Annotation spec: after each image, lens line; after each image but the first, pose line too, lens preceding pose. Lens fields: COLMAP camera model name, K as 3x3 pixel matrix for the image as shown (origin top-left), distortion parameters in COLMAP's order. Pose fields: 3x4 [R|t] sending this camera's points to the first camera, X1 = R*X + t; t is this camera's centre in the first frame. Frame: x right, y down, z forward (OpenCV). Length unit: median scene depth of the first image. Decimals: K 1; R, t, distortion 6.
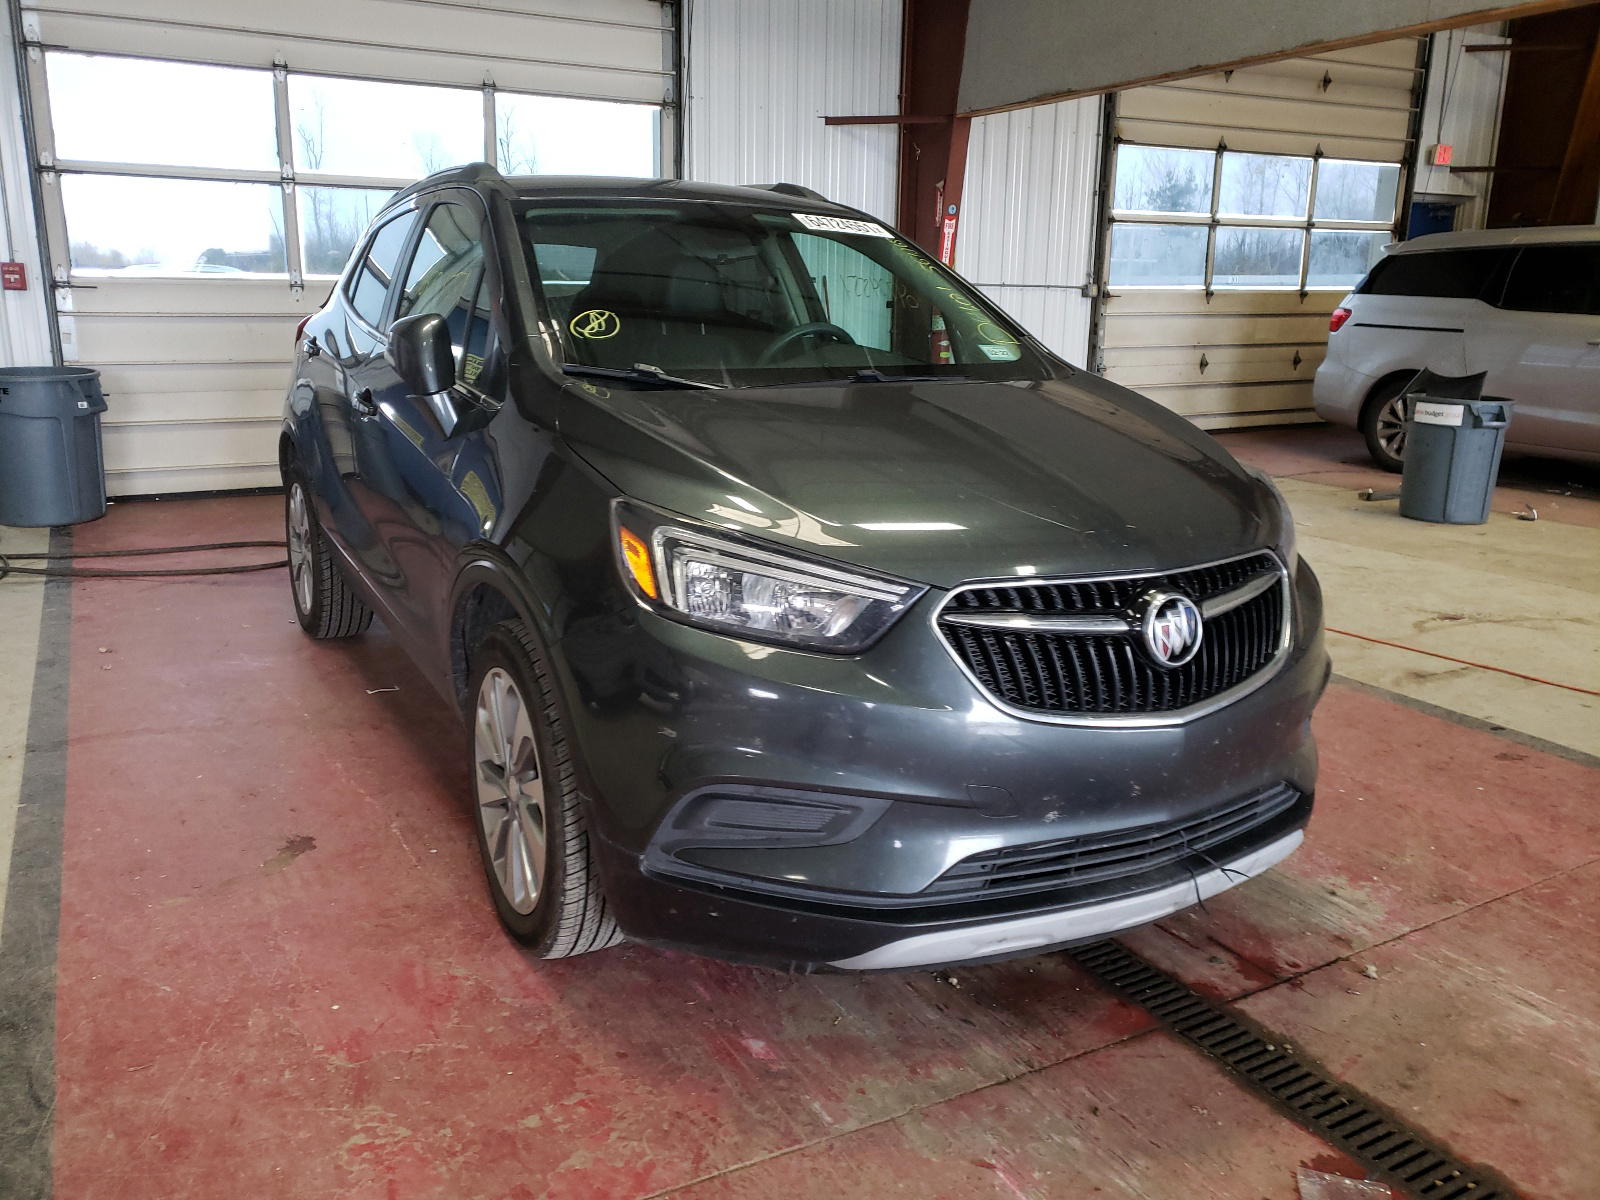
lens RADIAL K [[1264.5, 0, 800.2], [0, 1264.5, 574.4], [0, 0, 1]] dist [0.006837, 0.006663]
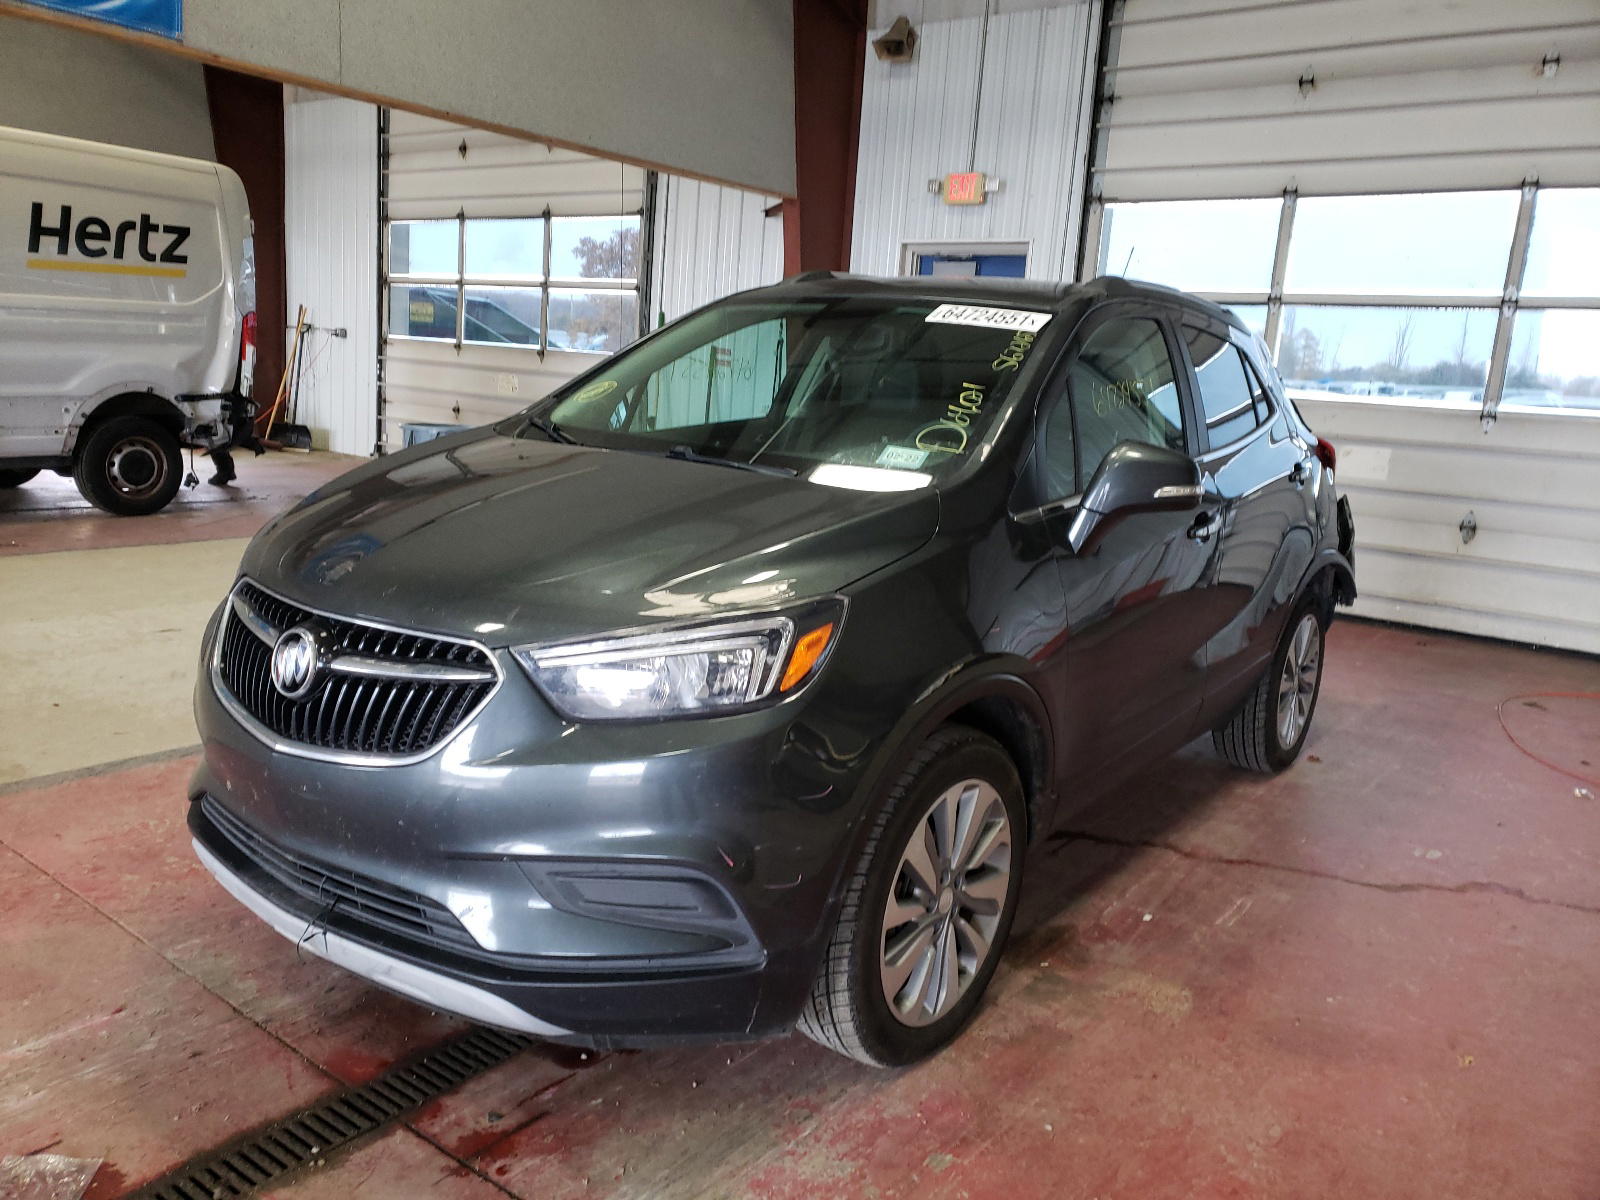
lens RADIAL K [[1289.0, 0, 800.0], [0, 1289.0, 600.0], [0, 0, 1]] dist [0.017529, 0.011035]
pose [[0.378241, 0.178696, -0.908296, 1.230664], [-0.261596, 0.961832, 0.080292, -0.175888], [0.887976, 0.207237, 0.410550, 0.796070]]
